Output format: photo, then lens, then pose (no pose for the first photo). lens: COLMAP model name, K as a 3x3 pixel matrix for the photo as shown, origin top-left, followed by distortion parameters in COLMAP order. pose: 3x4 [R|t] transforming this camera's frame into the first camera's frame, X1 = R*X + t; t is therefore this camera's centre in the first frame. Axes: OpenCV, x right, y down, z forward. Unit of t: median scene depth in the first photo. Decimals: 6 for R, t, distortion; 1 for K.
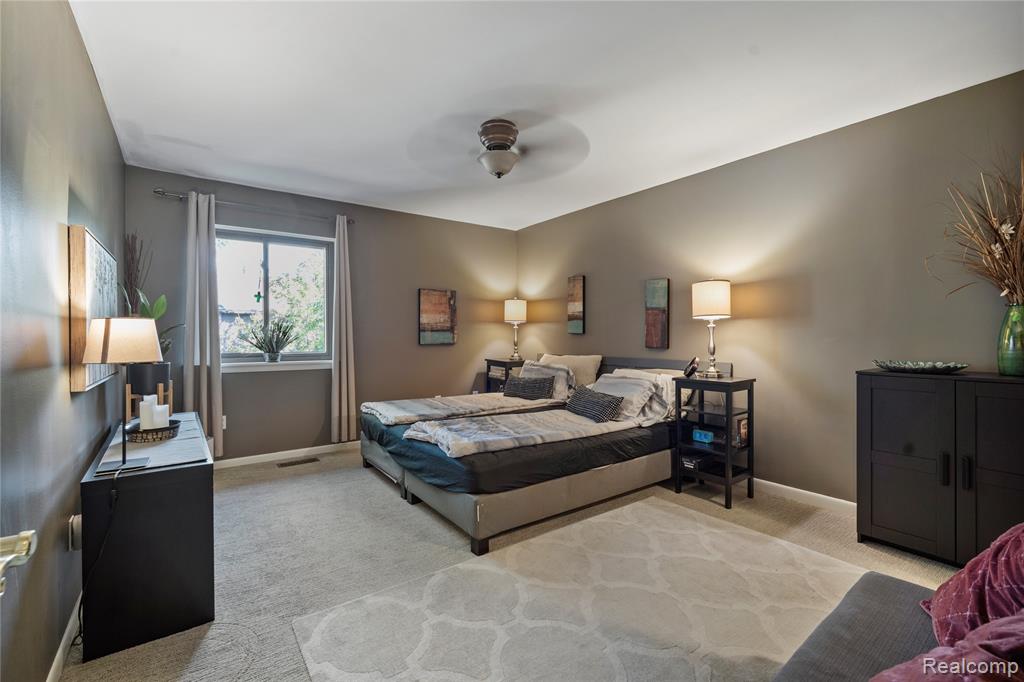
lens RADIAL K [[449.8, 0, 515.3], [0, 449.8, 335.3], [0, 0, 1]] dist [-0.008135, 0.000420]
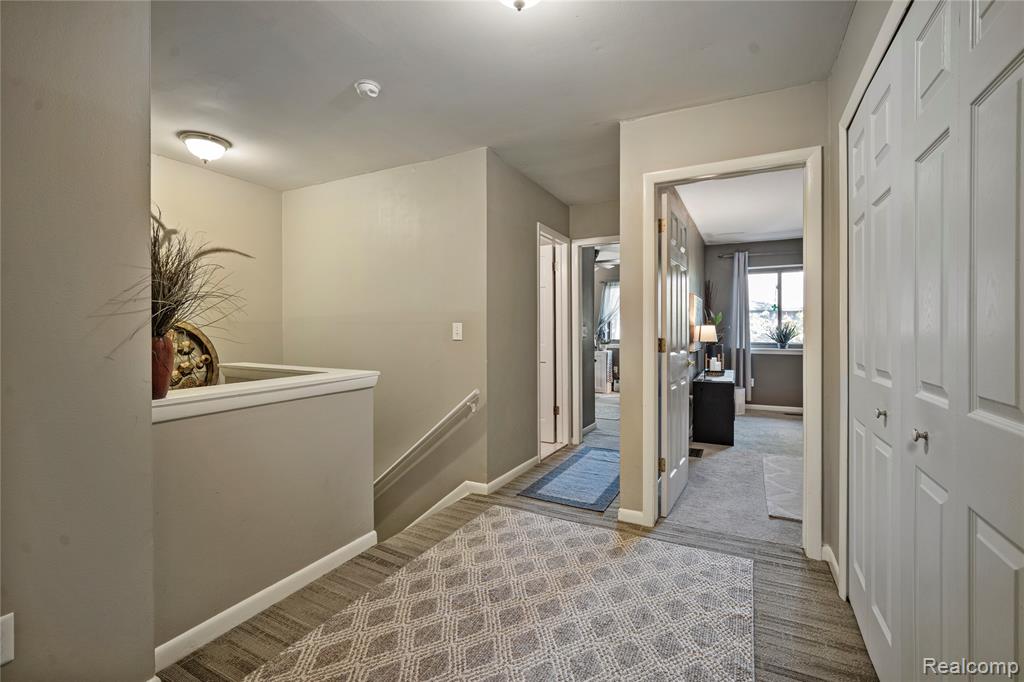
lens RADIAL K [[449.8, 0, 512.6], [0, 449.8, 334.1], [0, 0, 1]] dist [-0.008135, 0.000420]
pose [[0.434843, 0.009421, -0.900457, 0.710030], [-0.002049, 0.999953, 0.009472, -0.007421], [0.900504, -0.002273, 0.434841, -0.820942]]
